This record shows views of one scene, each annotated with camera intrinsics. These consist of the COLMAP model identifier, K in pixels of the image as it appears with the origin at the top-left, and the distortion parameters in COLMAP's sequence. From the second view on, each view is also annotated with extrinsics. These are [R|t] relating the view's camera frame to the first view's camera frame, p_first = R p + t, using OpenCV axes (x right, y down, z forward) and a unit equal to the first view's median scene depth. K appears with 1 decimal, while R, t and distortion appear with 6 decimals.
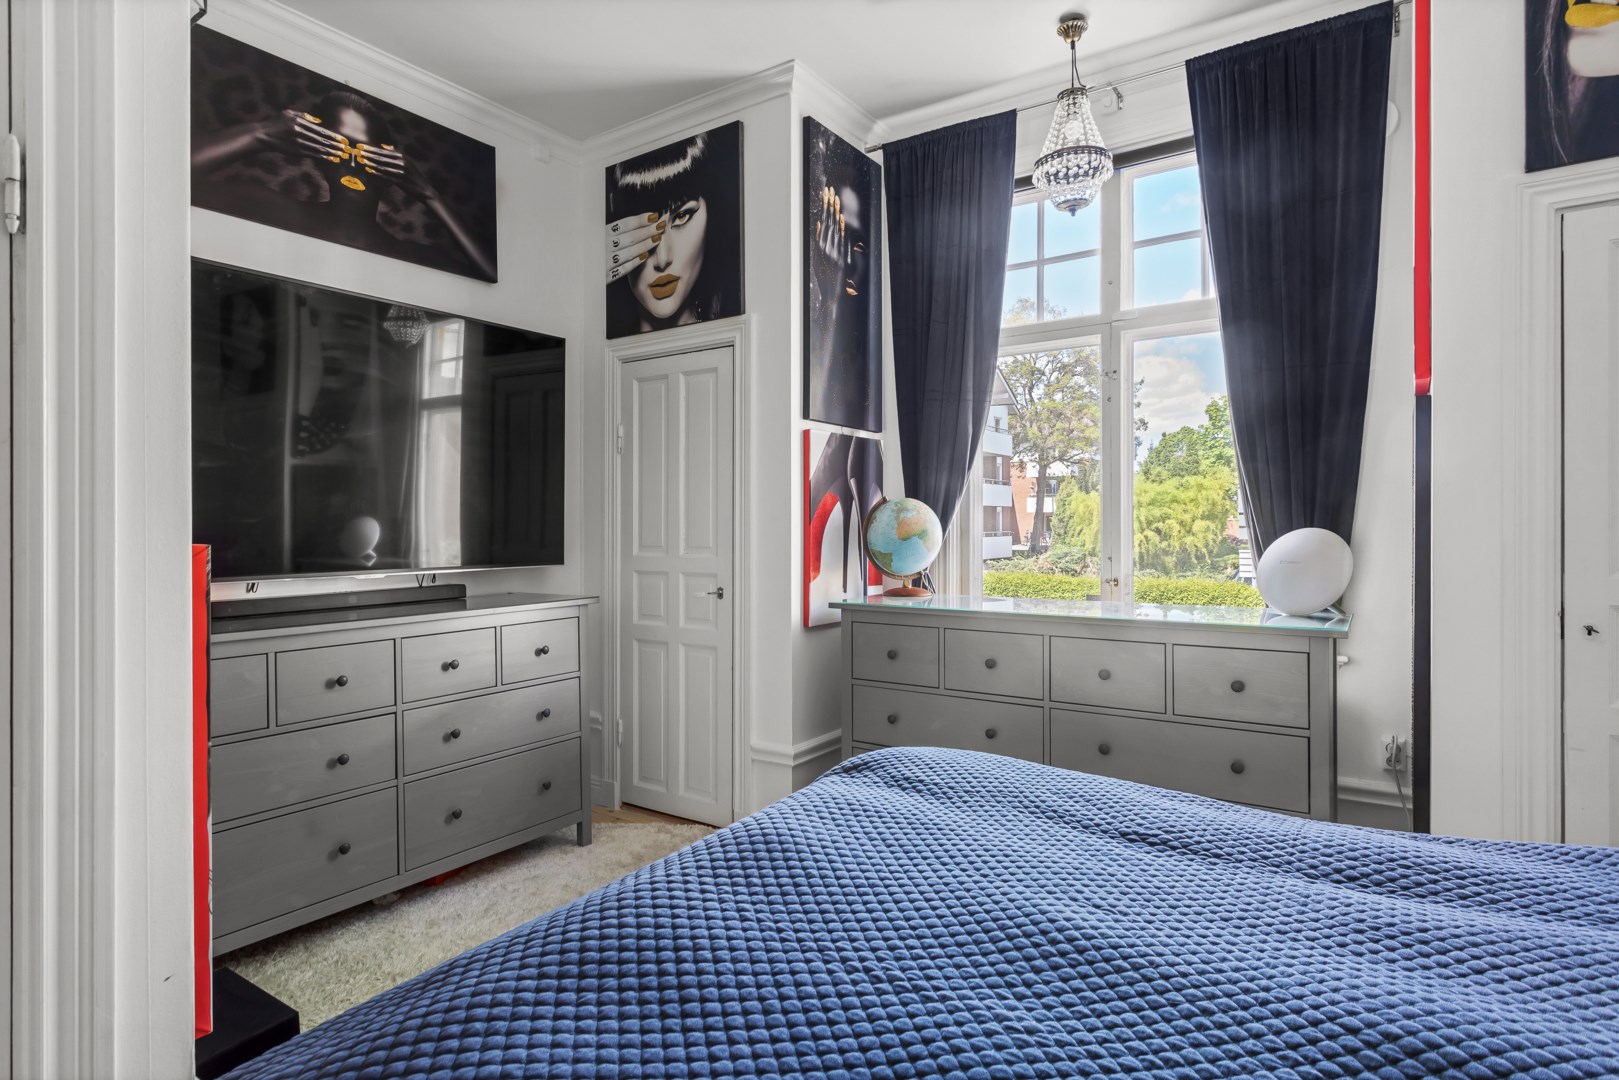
lens RADIAL K [[852.1, 0, 809.2], [0, 852.1, 521.0], [0, 0, 1]] dist [-0.006273, 0.005421]
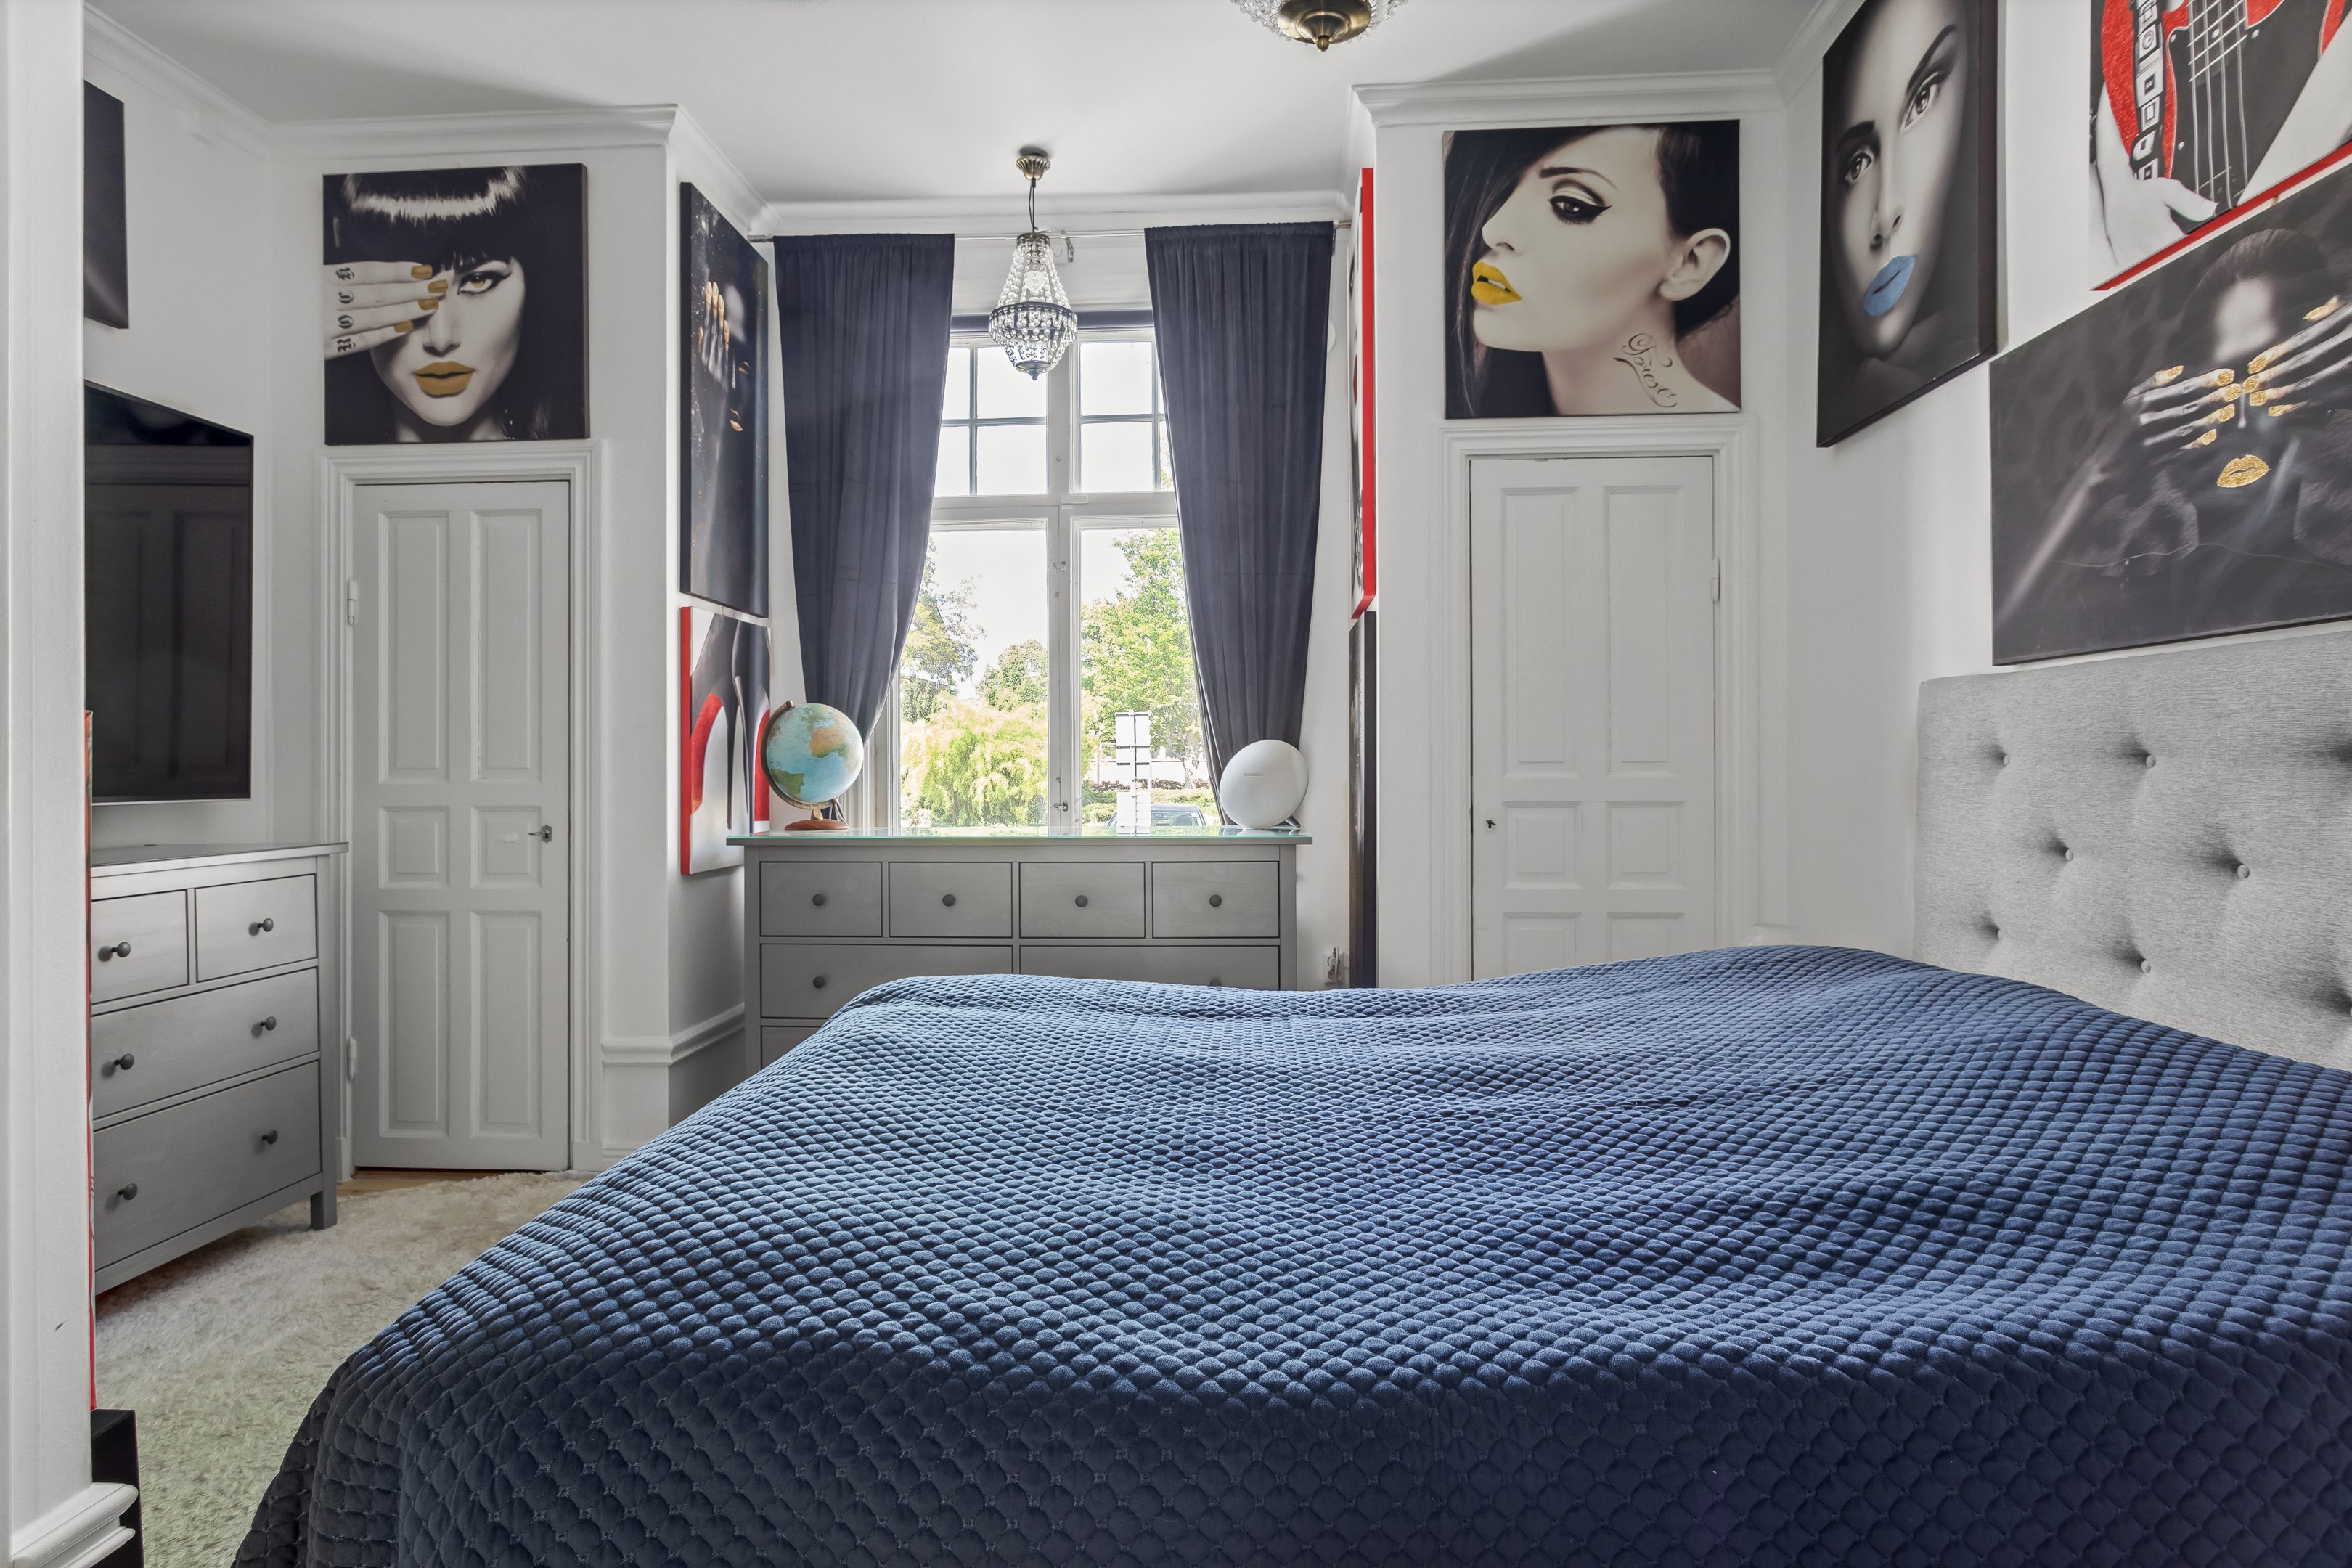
lens RADIAL K [[1237.9, 0, 1175.5], [0, 1237.9, 756.4], [0, 0, 1]] dist [-0.006273, 0.005421]
pose [[0.857219, 0.003416, 0.514941, -0.182482], [0.000048, 0.999977, -0.006714, 0.028131], [-0.514953, 0.005780, 0.857199, -0.128390]]
